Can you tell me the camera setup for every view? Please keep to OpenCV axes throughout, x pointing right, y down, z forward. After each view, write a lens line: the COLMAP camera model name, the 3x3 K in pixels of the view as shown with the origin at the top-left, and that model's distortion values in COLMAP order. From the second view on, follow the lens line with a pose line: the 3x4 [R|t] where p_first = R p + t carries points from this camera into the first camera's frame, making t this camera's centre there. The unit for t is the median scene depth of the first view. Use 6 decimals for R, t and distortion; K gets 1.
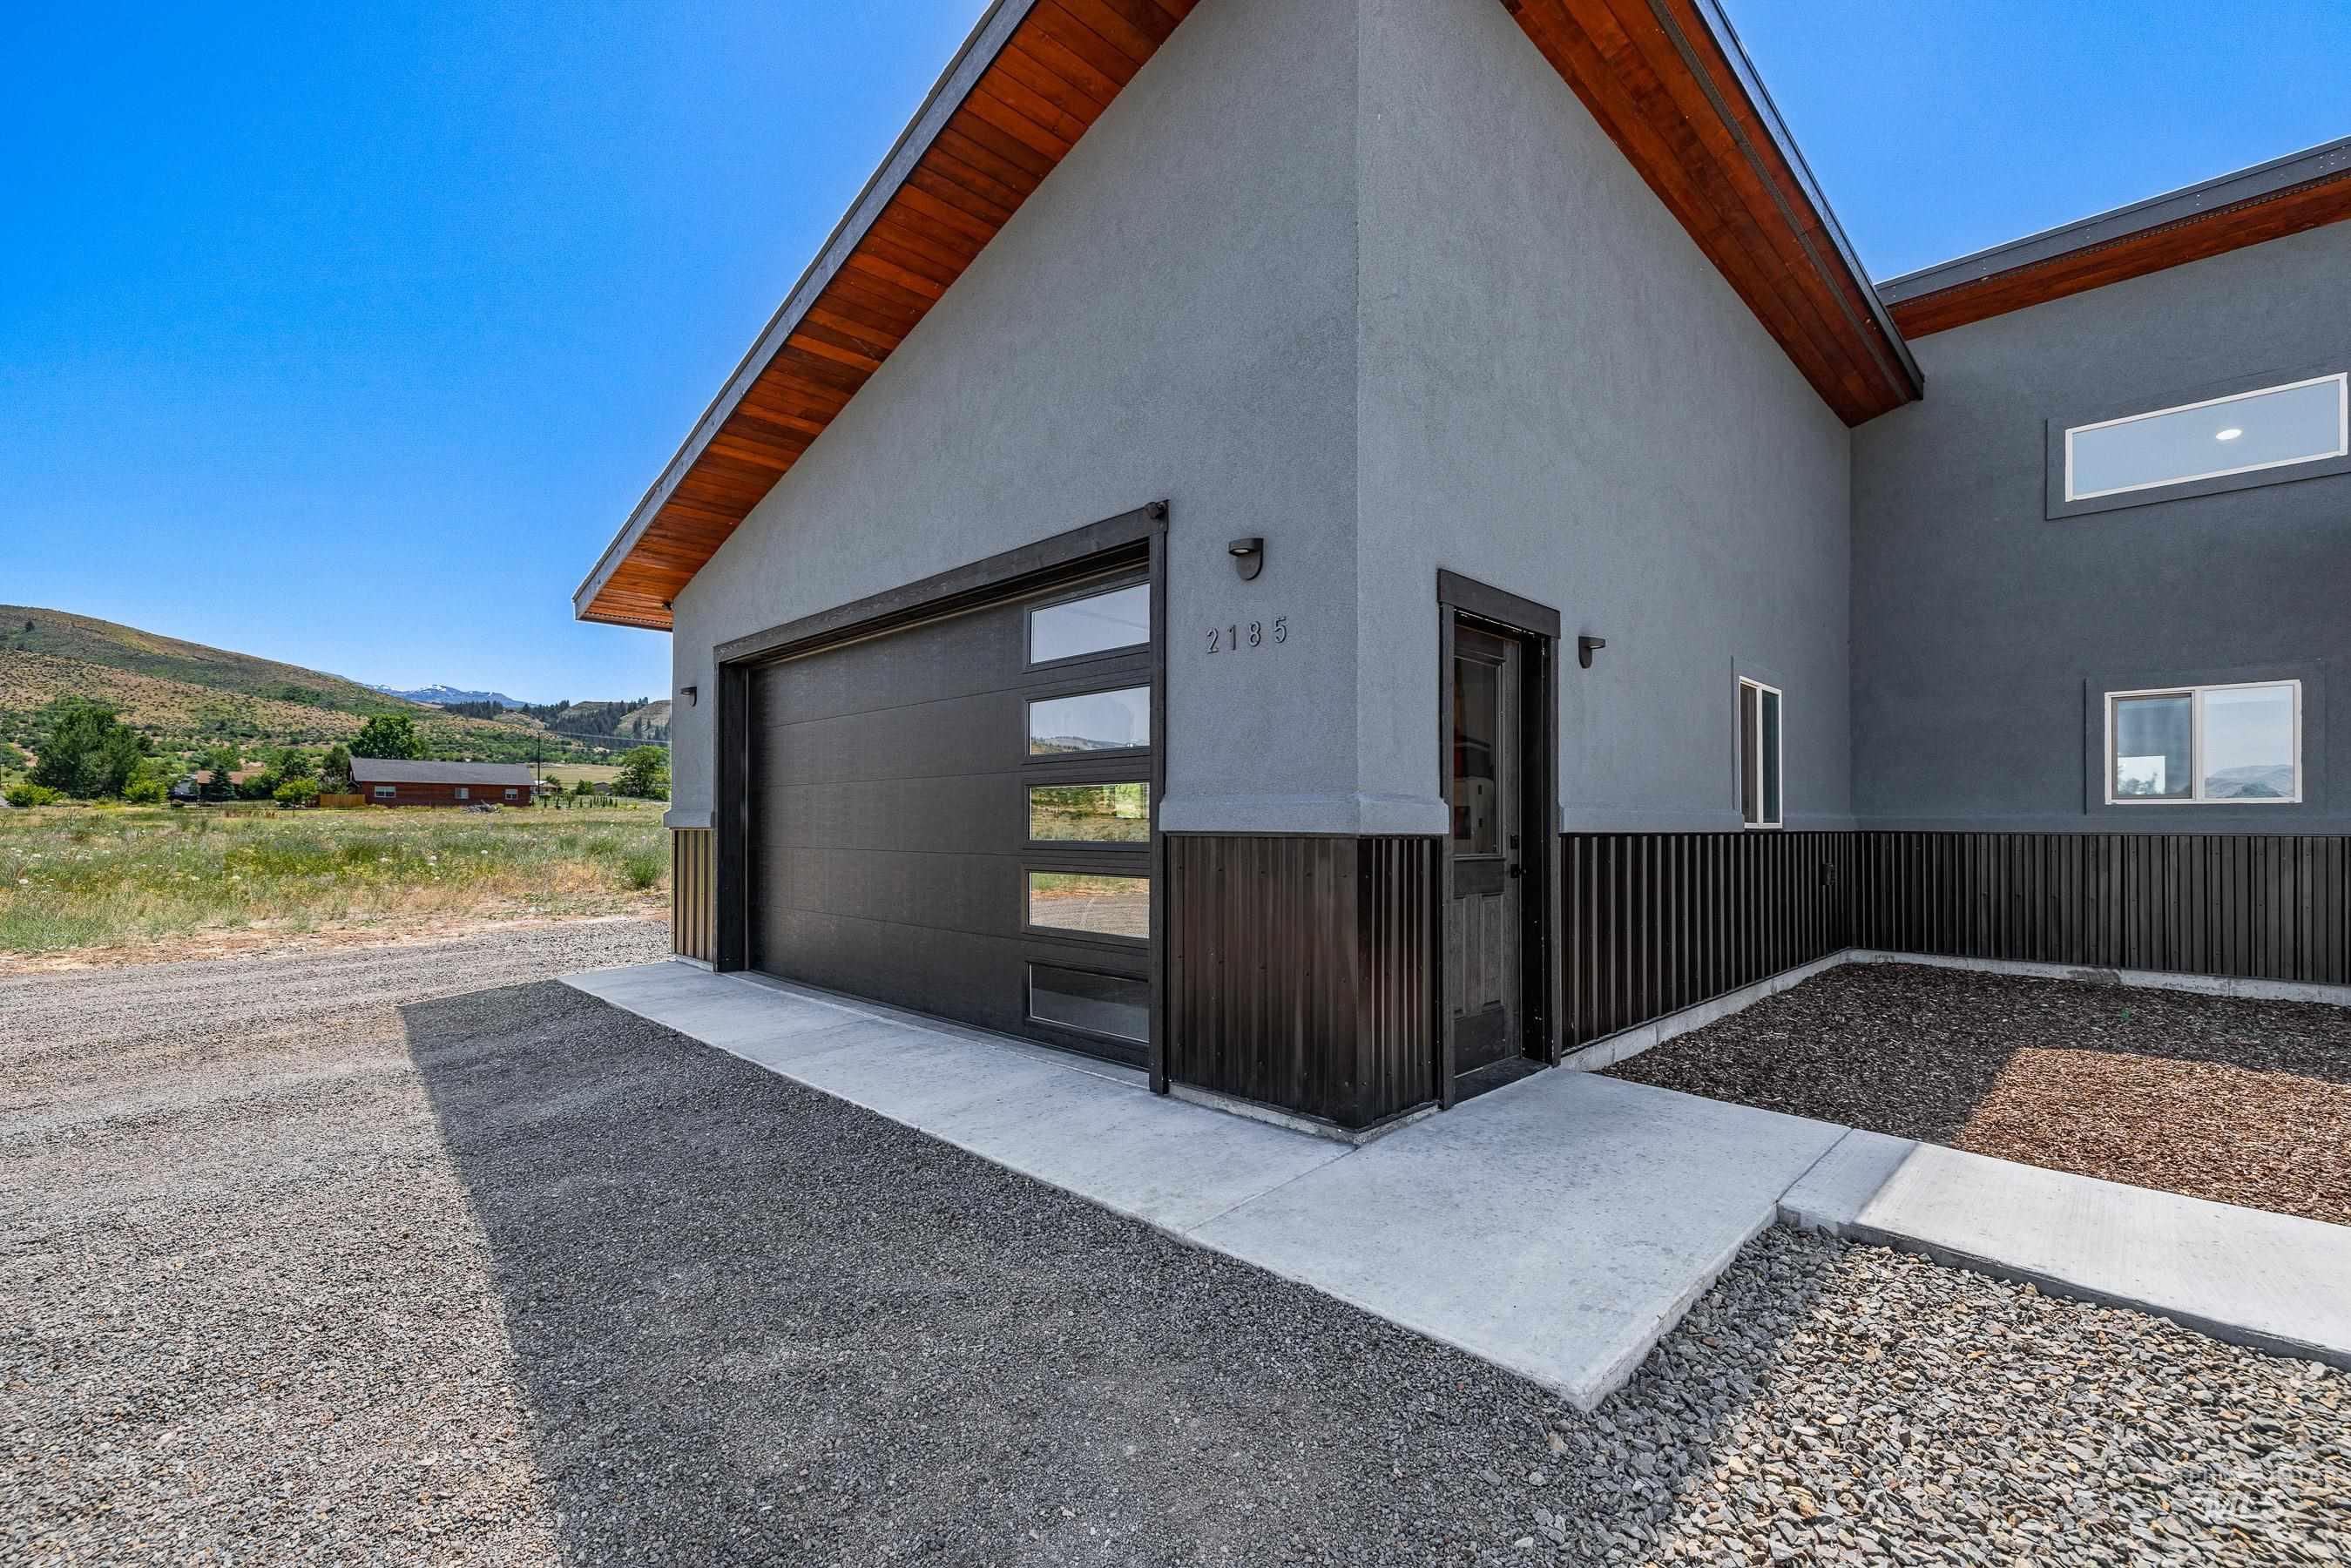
lens RADIAL K [[1002.4, 0, 1172.7], [0, 1002.4, 818.8], [0, 0, 1]] dist [-0.000384, -0.000230]
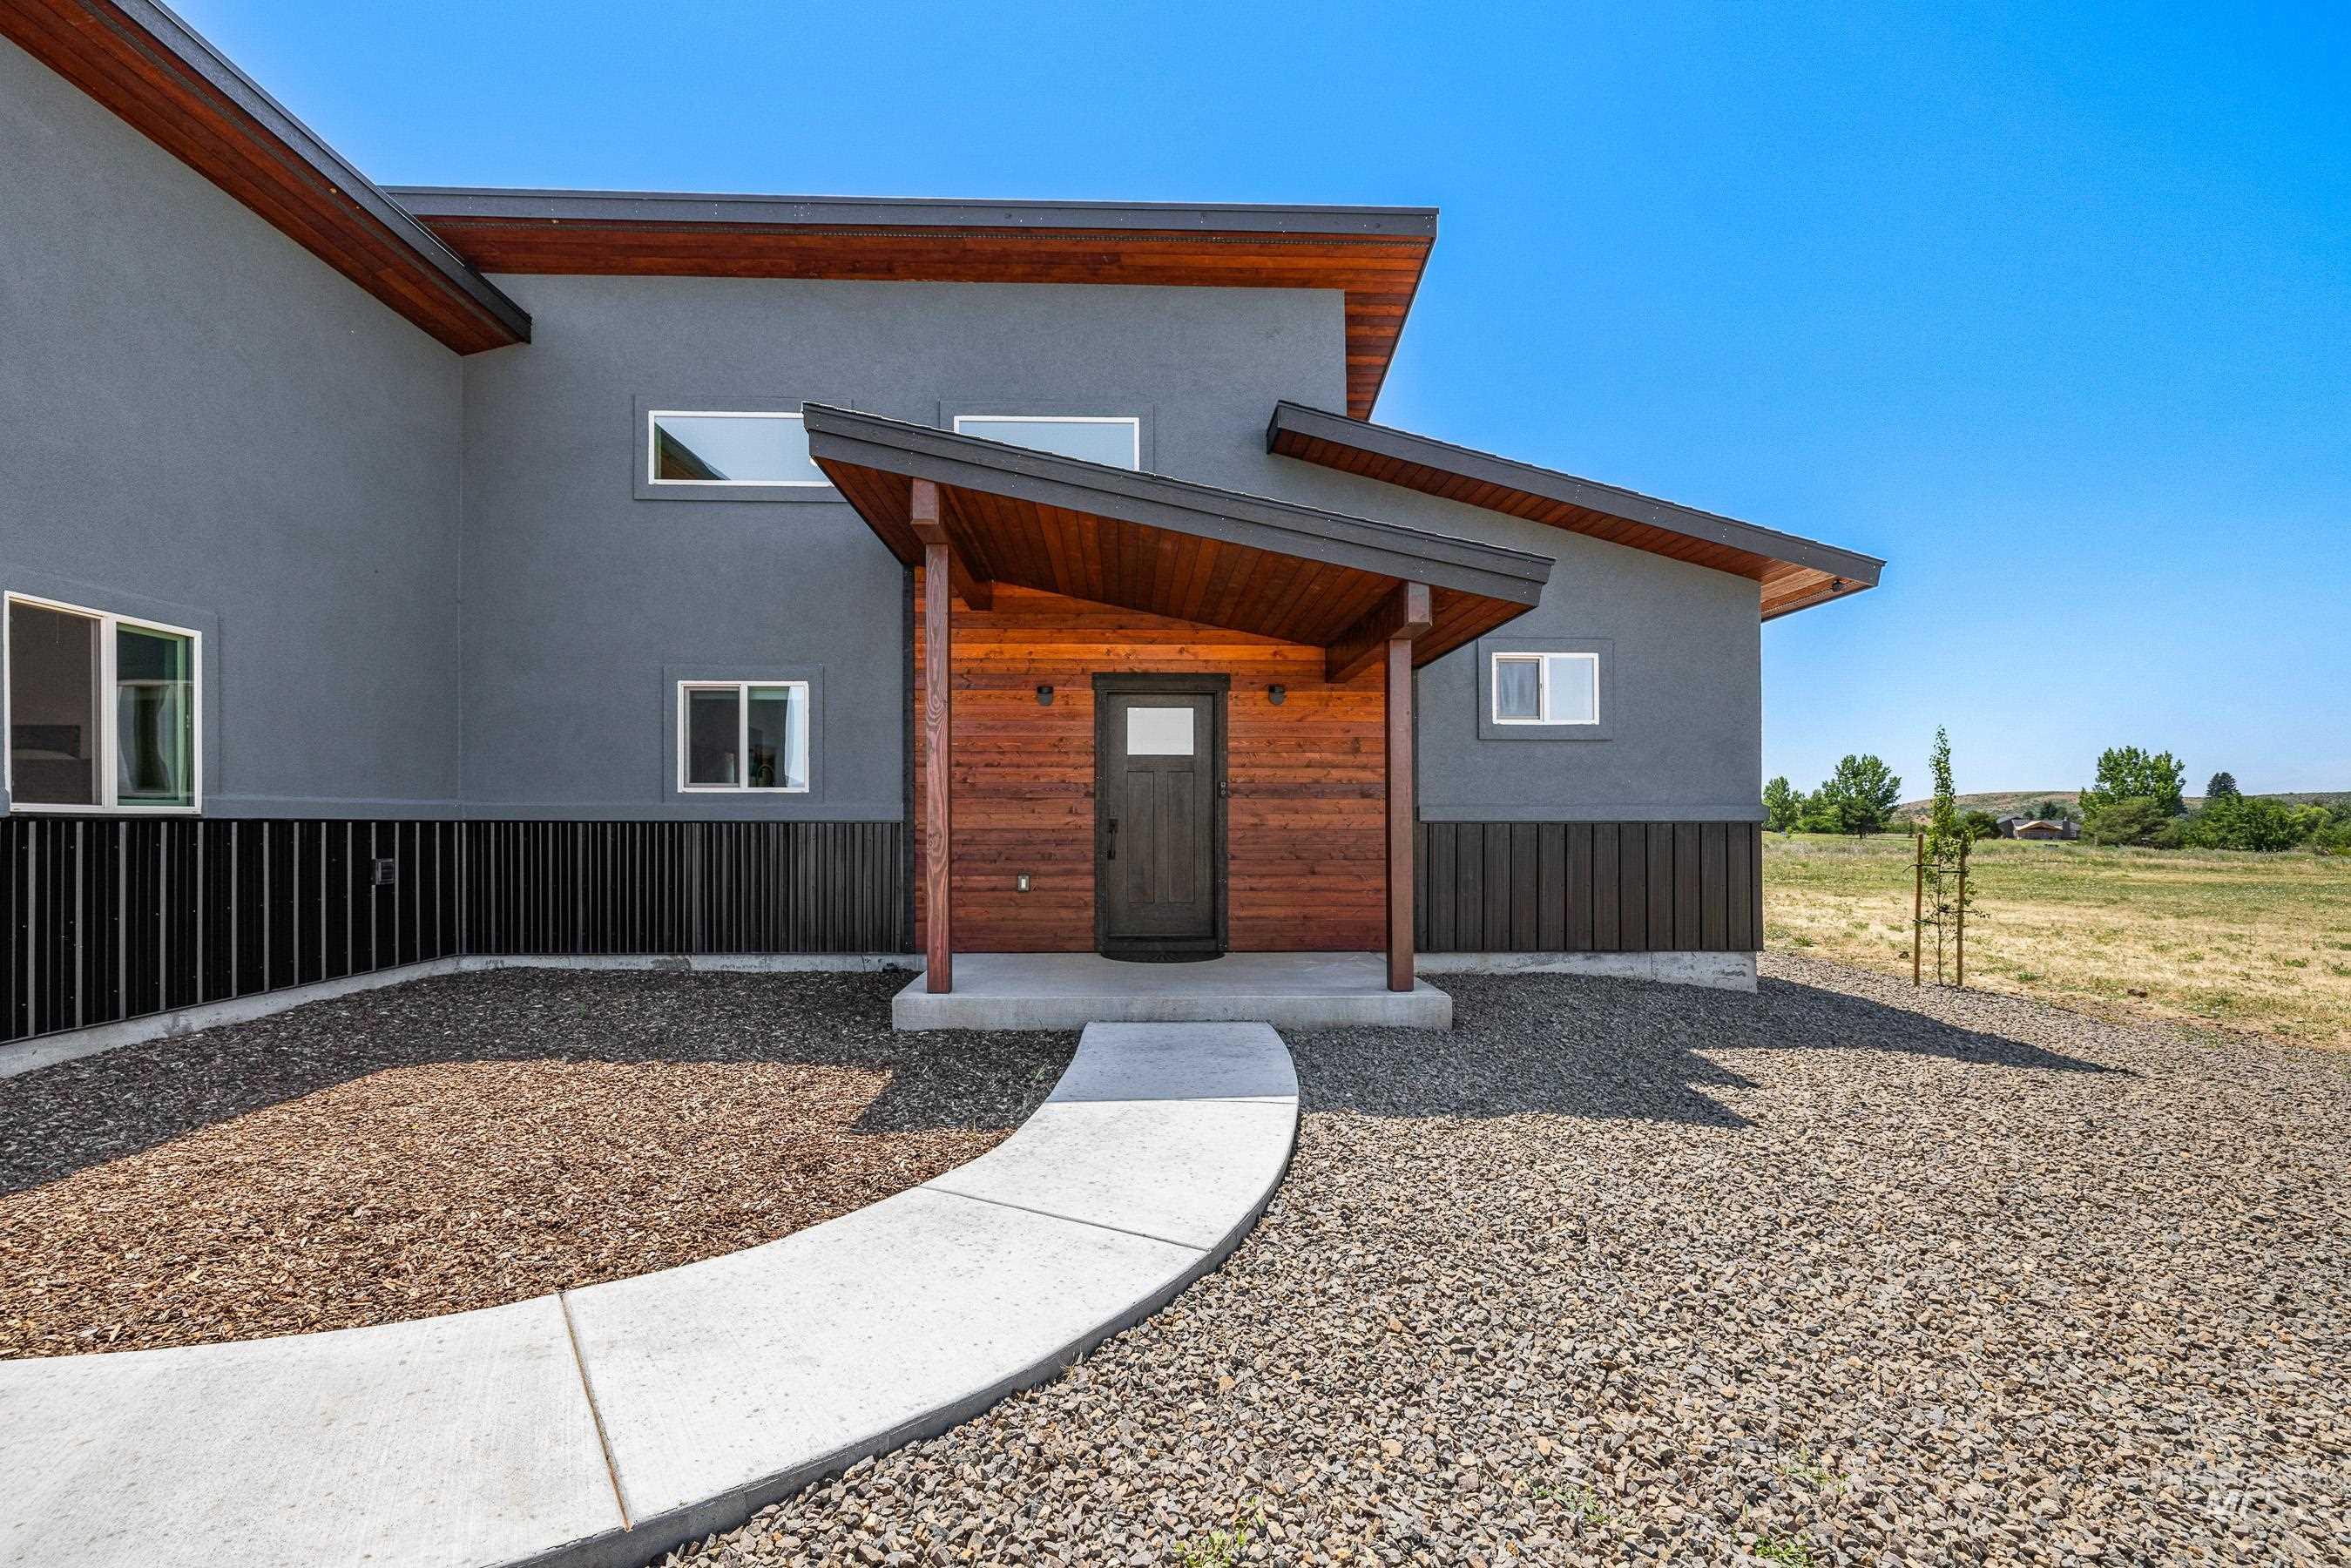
lens RADIAL K [[1030.1, 0, 1154.1], [0, 1030.1, 824.2], [0, 0, 1]] dist [-0.000881, -0.000353]
pose [[0.687339, -0.000476, 0.726336, 0.855504], [-0.003203, 0.999988, 0.003686, 0.020128], [-0.726330, -0.004860, 0.687329, -0.099694]]
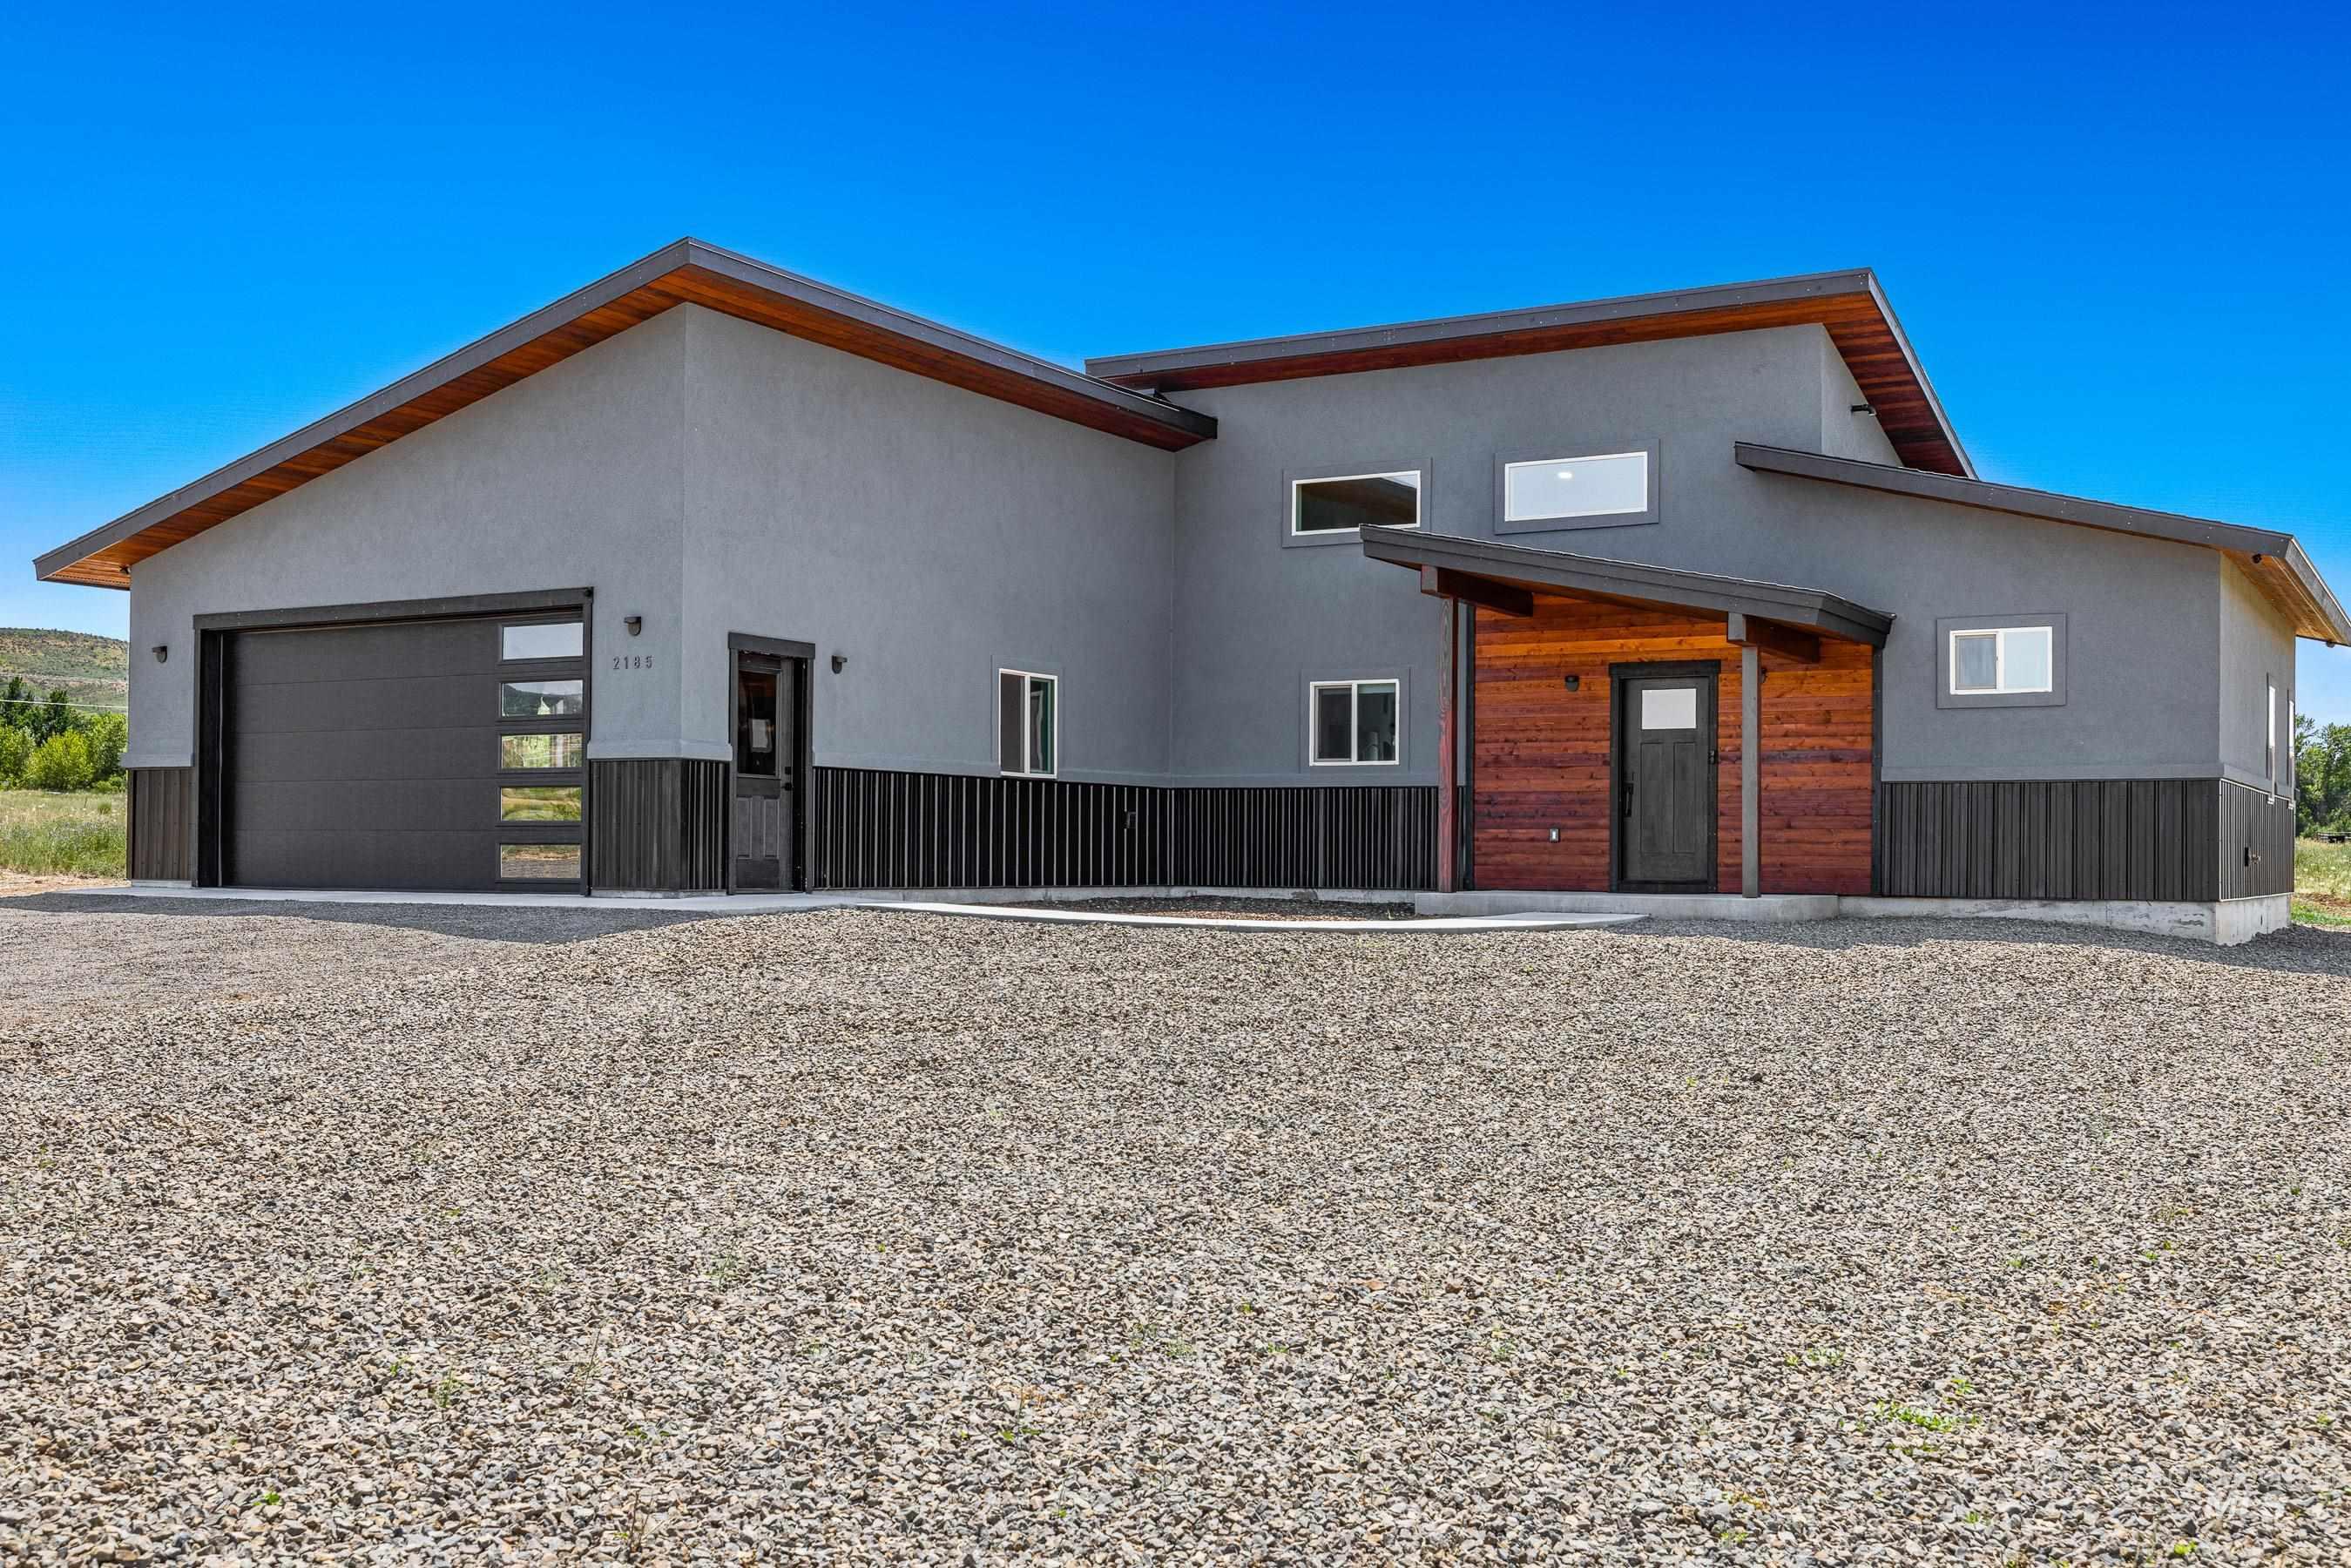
lens RADIAL K [[2317.2, 0, 1180.3], [0, 2317.2, 837.4], [0, 0, 1]] dist [0.006655, 0.004417]
pose [[0.966733, 0.007644, 0.255675, -0.045307], [-0.007300, 0.999971, -0.002294, 0.150280], [-0.255685, 0.000351, 0.966760, -3.279221]]
